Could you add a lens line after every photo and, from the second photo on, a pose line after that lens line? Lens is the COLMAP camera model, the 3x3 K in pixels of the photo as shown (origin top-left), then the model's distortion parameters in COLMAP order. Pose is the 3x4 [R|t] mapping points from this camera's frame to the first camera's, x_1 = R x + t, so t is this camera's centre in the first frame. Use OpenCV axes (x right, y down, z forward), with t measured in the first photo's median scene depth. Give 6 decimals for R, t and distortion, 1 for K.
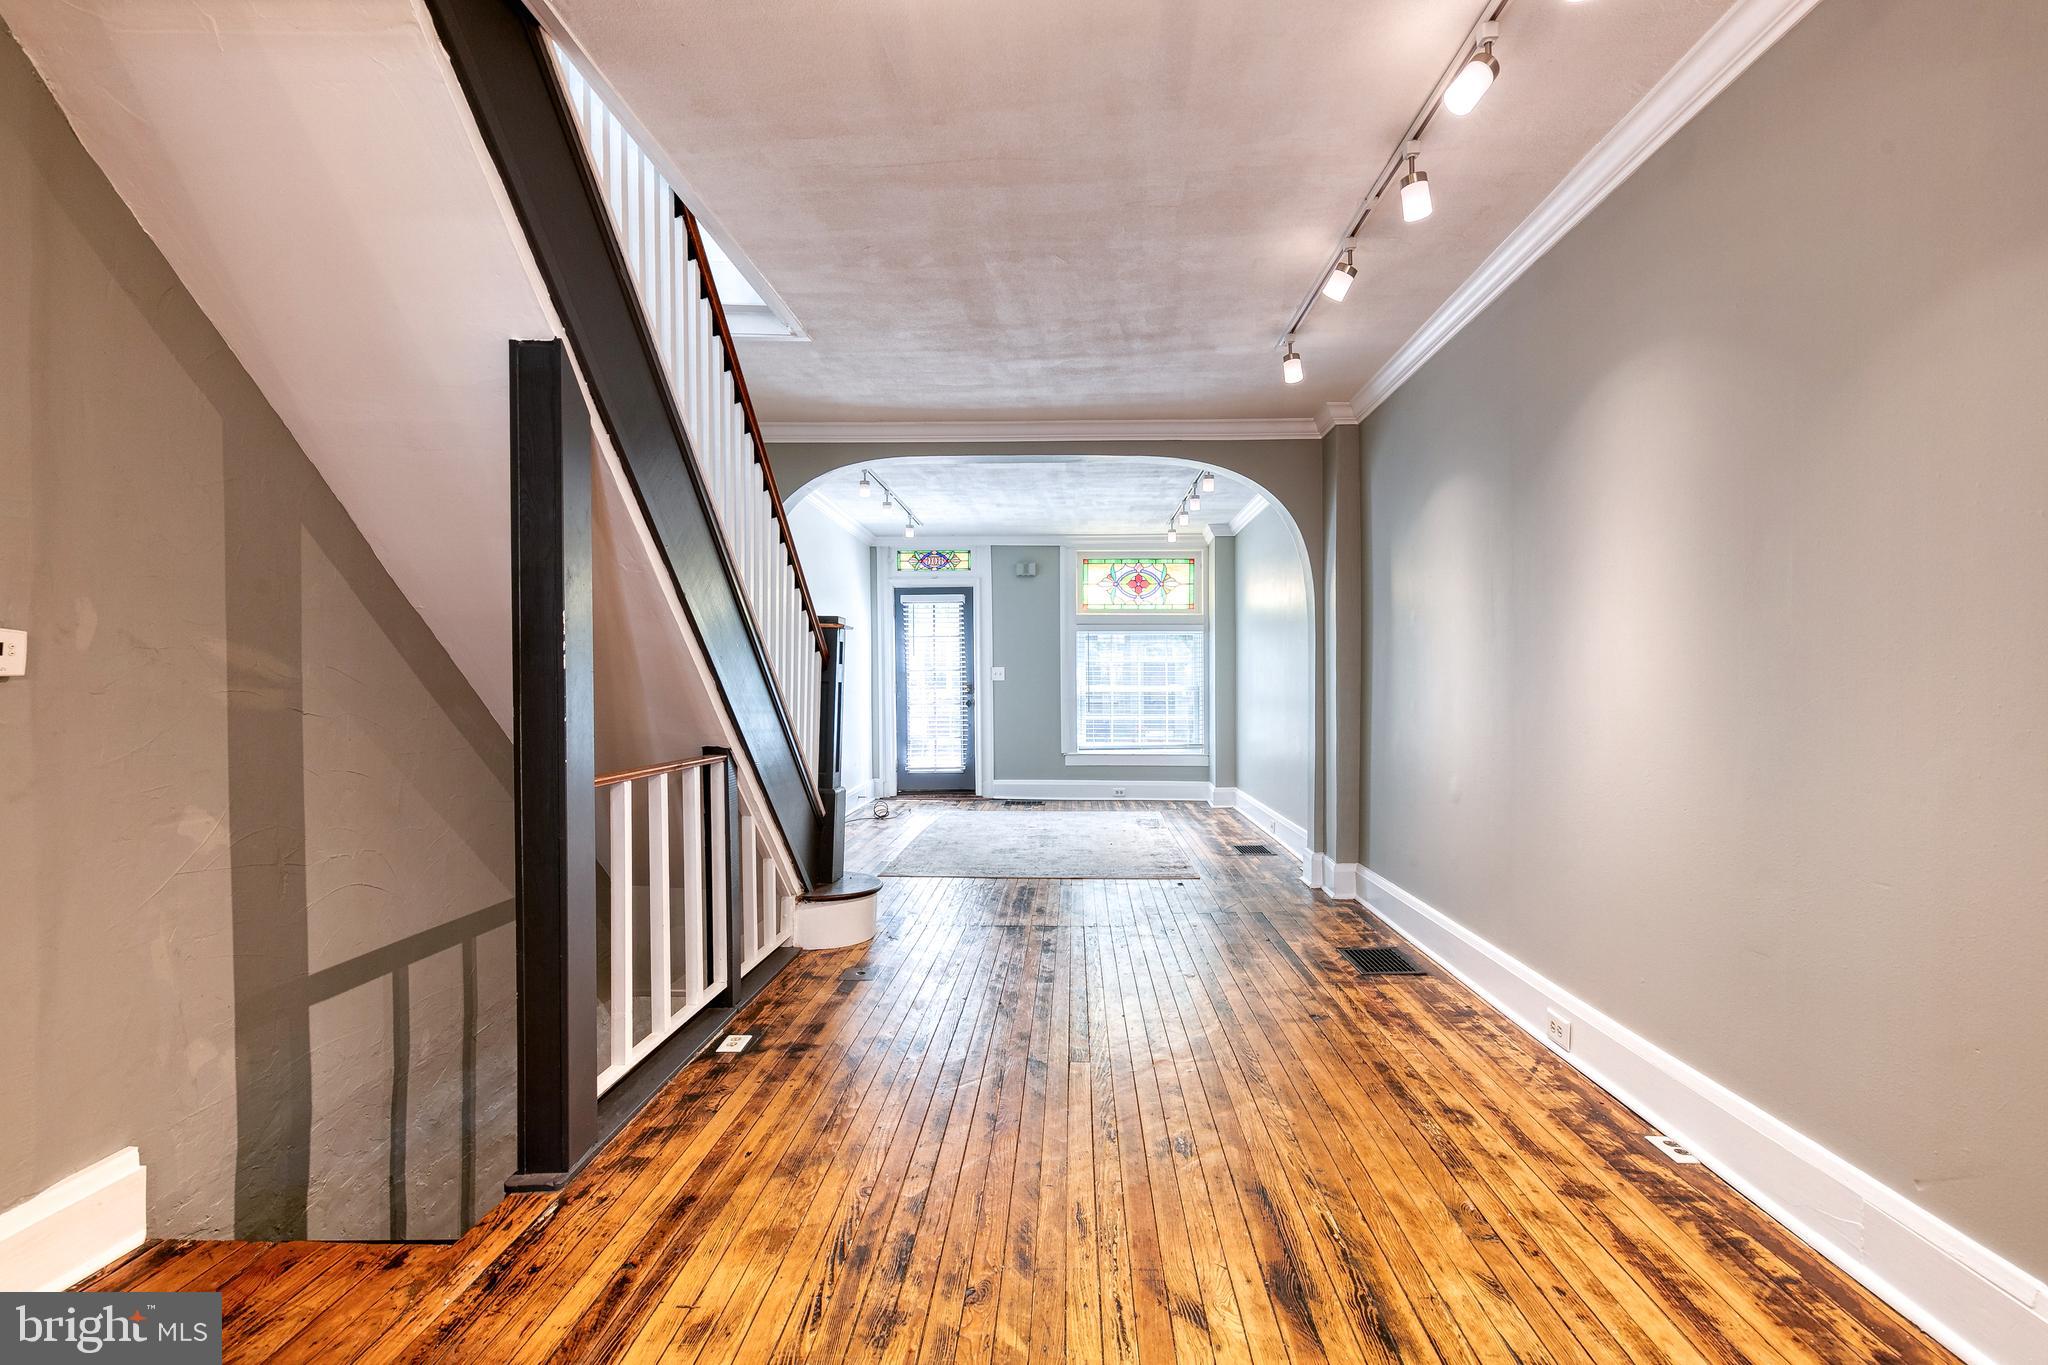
lens RADIAL K [[924.0, 0, 1040.4], [0, 924.0, 684.7], [0, 0, 1]] dist [0.012951, -0.003252]
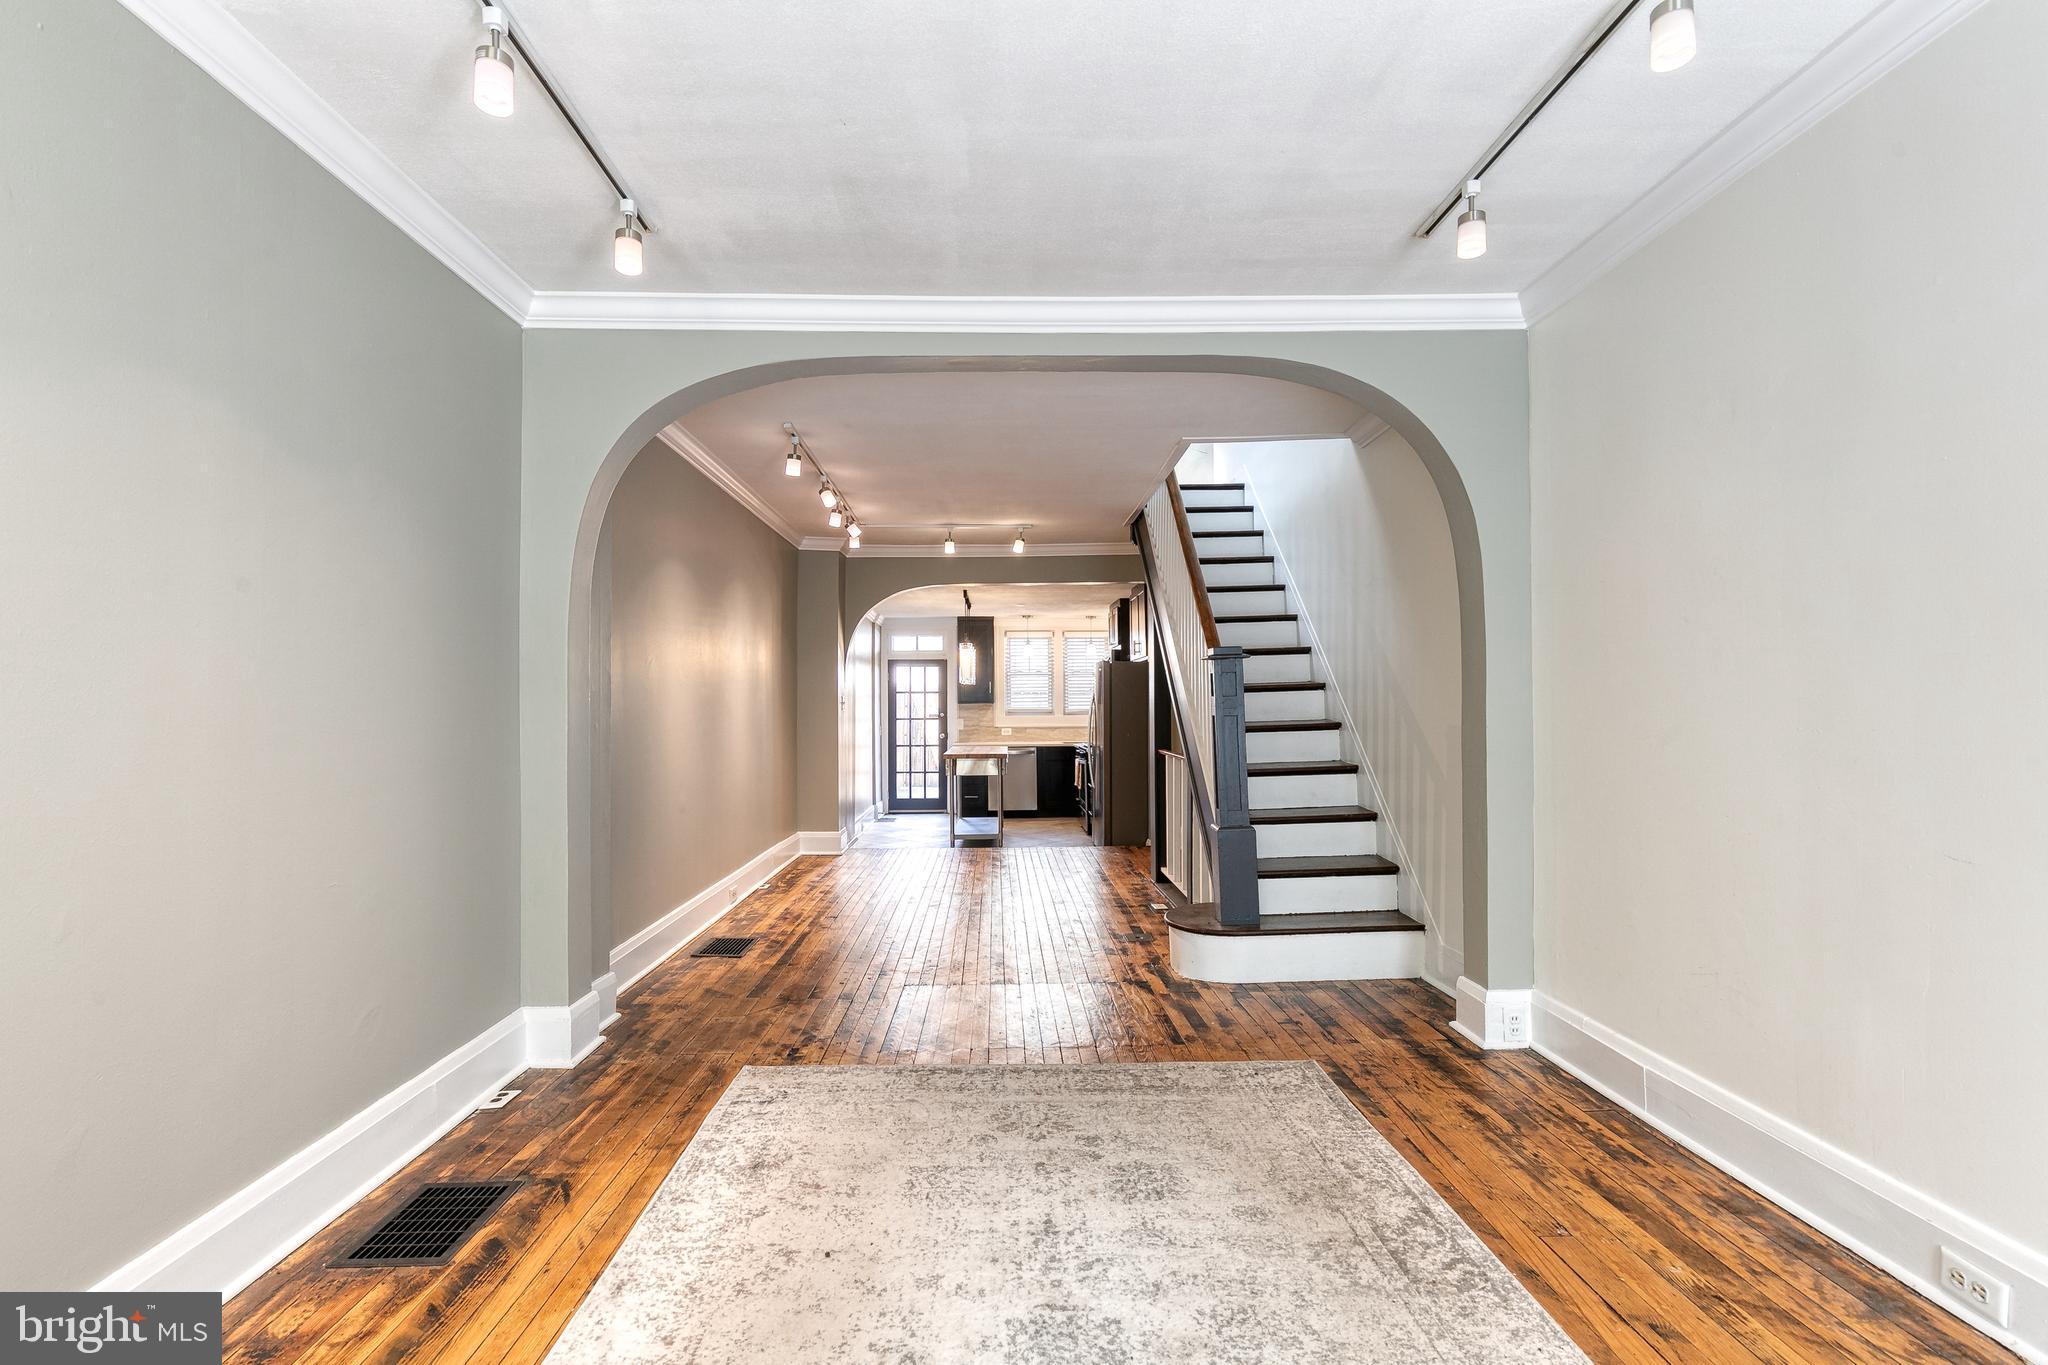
lens RADIAL K [[924.0, 0, 1005.5], [0, 924.0, 700.9], [0, 0, 1]] dist [0.012951, -0.003252]
pose [[-0.998793, 0.011734, -0.047696, 0.022498], [0.012016, 0.999912, -0.005645, -0.007321], [0.047626, -0.006211, -0.998846, 0.985113]]
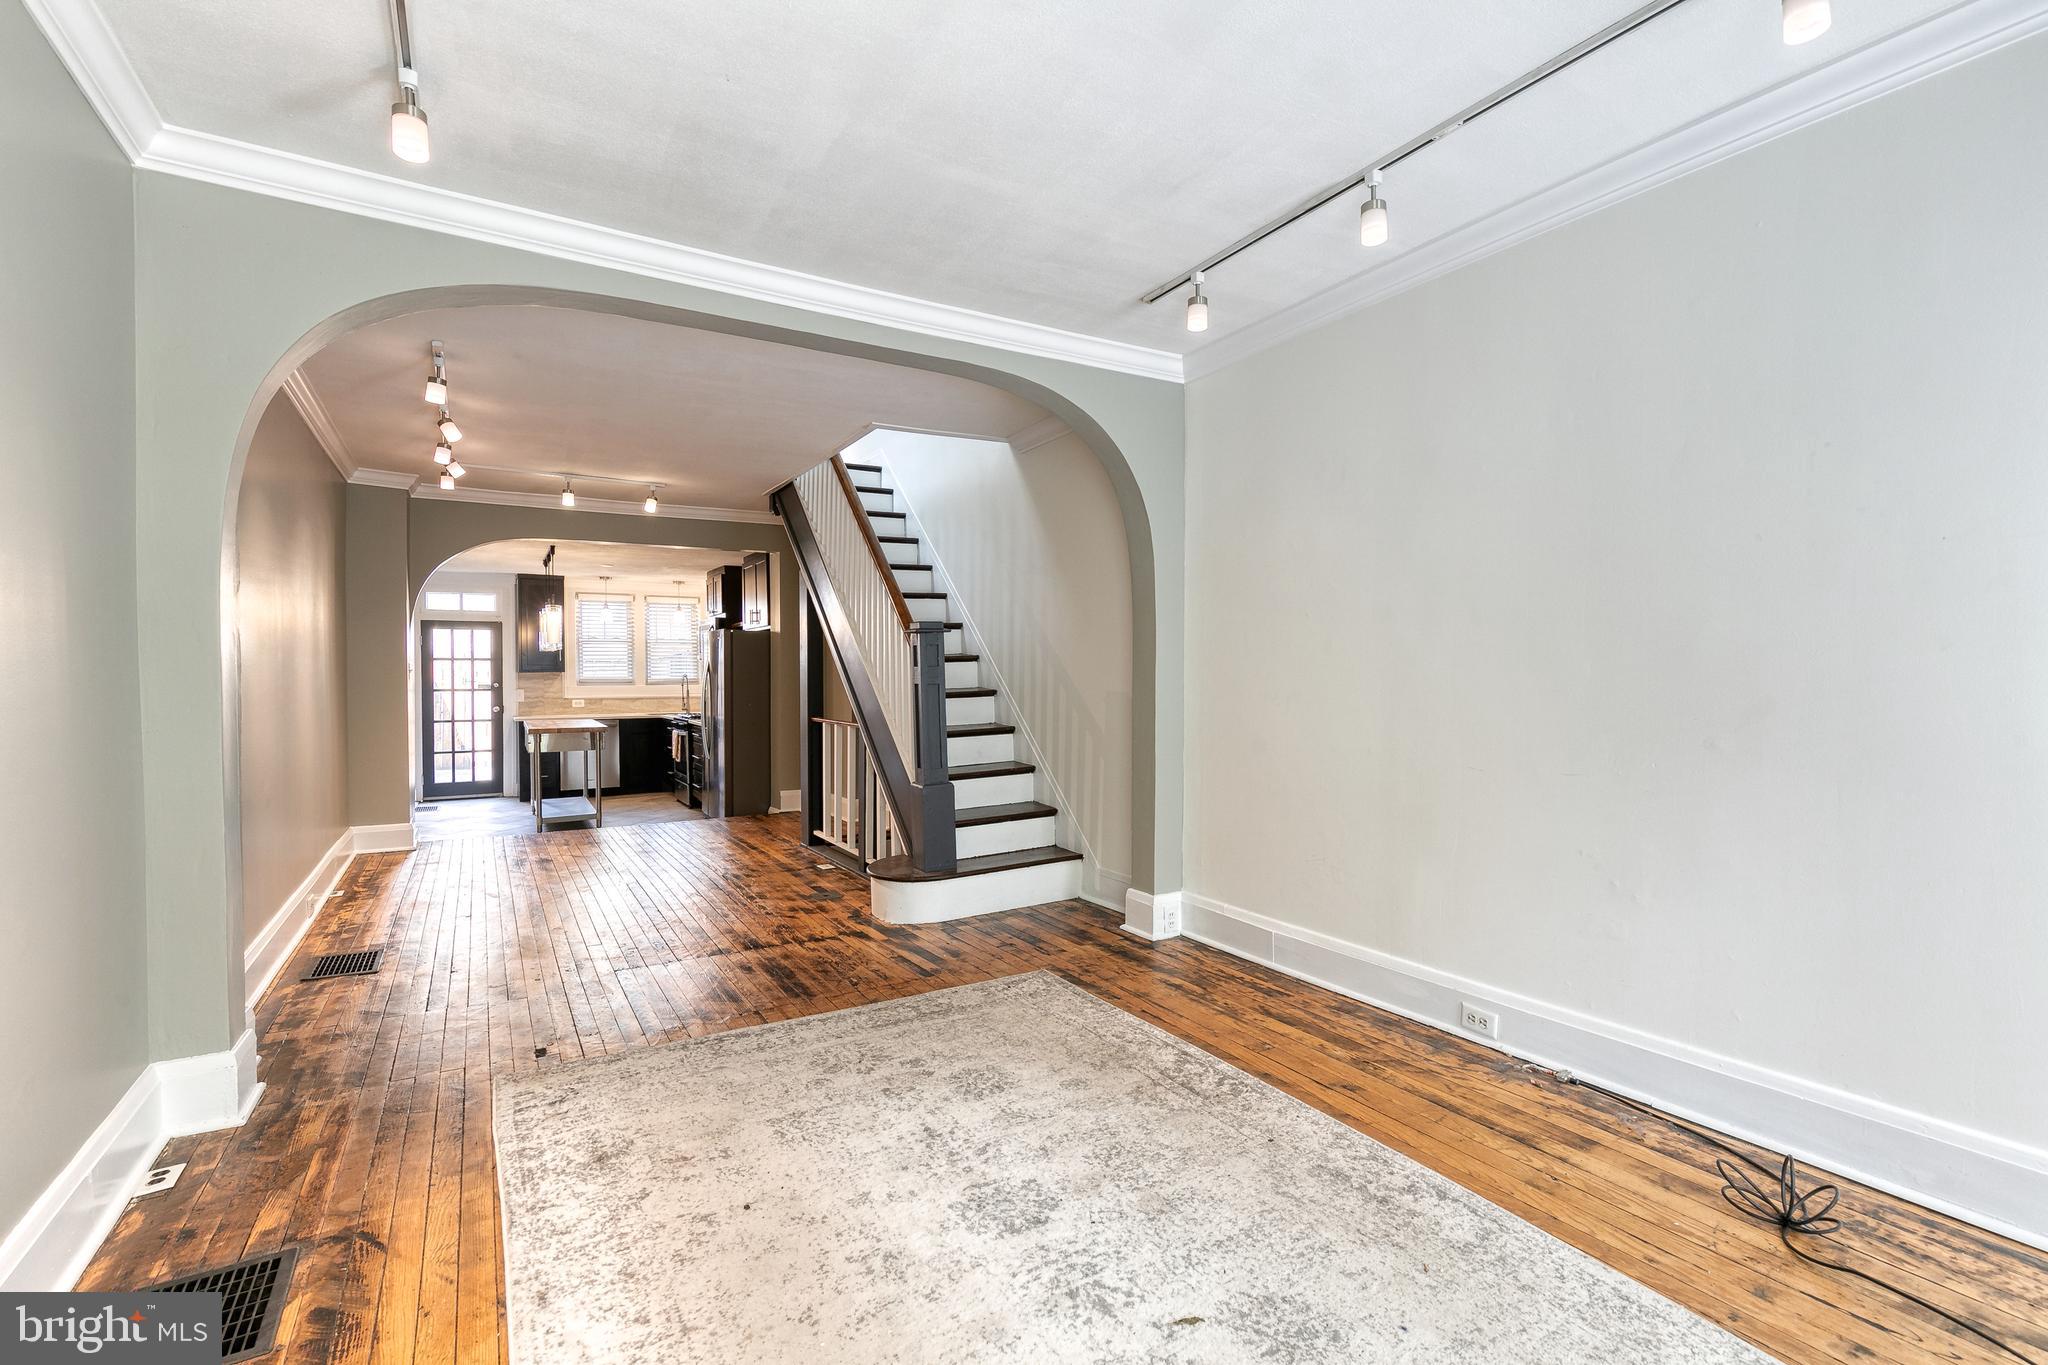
lens RADIAL K [[924.0, 0, 1020.5], [0, 924.0, 684.6], [0, 0, 1]] dist [0.012951, -0.003252]
pose [[-0.845420, 0.014157, -0.533914, 0.123125], [0.008385, 0.999877, 0.013235, -0.006409], [0.534036, 0.006713, -0.845435, 0.986542]]
